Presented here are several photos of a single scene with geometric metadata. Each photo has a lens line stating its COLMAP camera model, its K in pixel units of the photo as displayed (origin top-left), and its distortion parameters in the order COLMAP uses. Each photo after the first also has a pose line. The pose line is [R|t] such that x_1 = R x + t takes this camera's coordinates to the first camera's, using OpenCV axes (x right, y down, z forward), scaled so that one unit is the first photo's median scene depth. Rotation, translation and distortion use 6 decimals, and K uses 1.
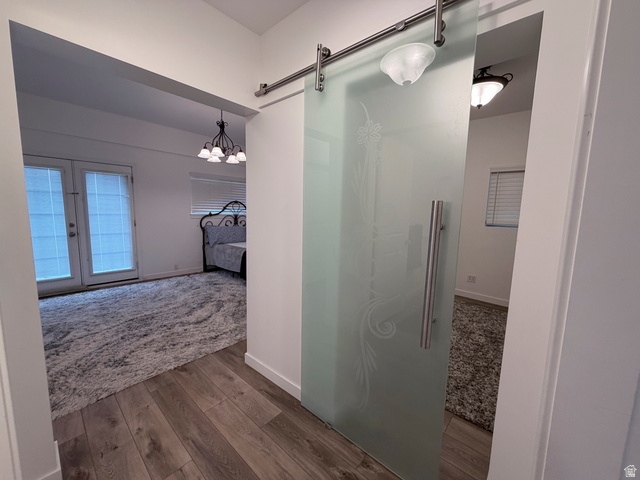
lens RADIAL K [[255.0, 0, 317.6], [0, 255.0, 239.9], [0, 0, 1]] dist [-0.002542, 0.000137]
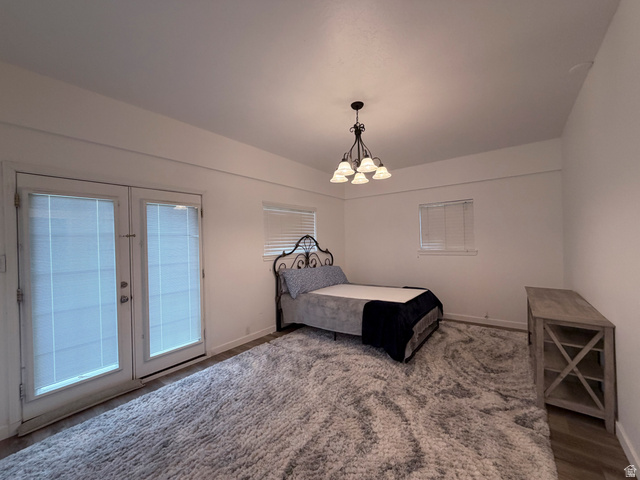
lens RADIAL K [[255.0, 0, 318.7], [0, 255.0, 239.1], [0, 0, 1]] dist [-0.002542, 0.000137]
pose [[0.996456, -0.049926, 0.067702, -0.473438], [0.057738, 0.991234, -0.118838, -0.061796], [-0.061175, 0.122326, 0.990603, 0.292840]]
